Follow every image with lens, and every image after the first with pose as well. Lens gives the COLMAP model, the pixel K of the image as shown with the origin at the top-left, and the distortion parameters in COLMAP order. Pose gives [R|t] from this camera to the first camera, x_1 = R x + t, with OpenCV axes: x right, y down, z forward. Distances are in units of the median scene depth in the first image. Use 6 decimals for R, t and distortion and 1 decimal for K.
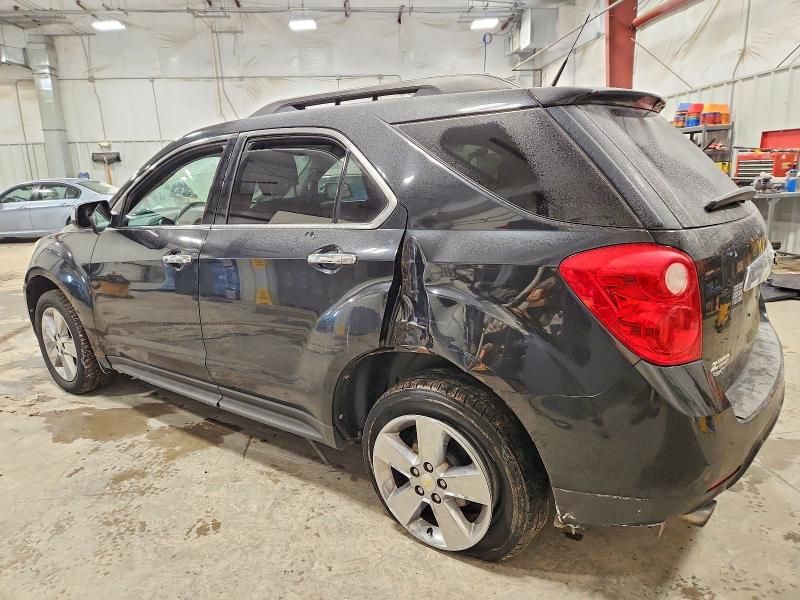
lens RADIAL K [[533.6, 0, 402.7], [0, 533.6, 294.8], [0, 0, 1]] dist [0.011807, -0.011865]
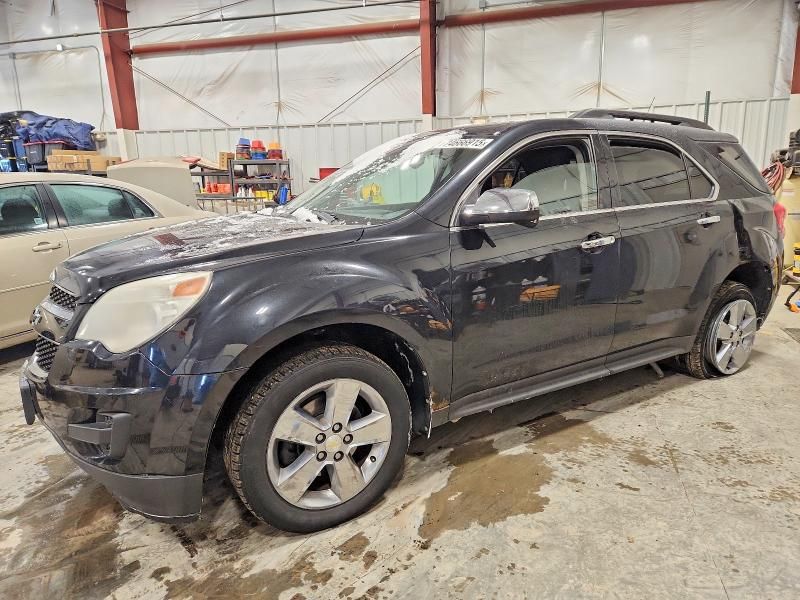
lens RADIAL K [[540.1, 0, 397.6], [0, 540.1, 297.4], [0, 0, 1]] dist [0.026711, -0.003646]
pose [[0.373991, -0.144933, 0.916038, -1.282239], [0.207199, 0.975806, 0.069796, -0.096898], [-0.903991, 0.163698, 0.394973, 0.785336]]
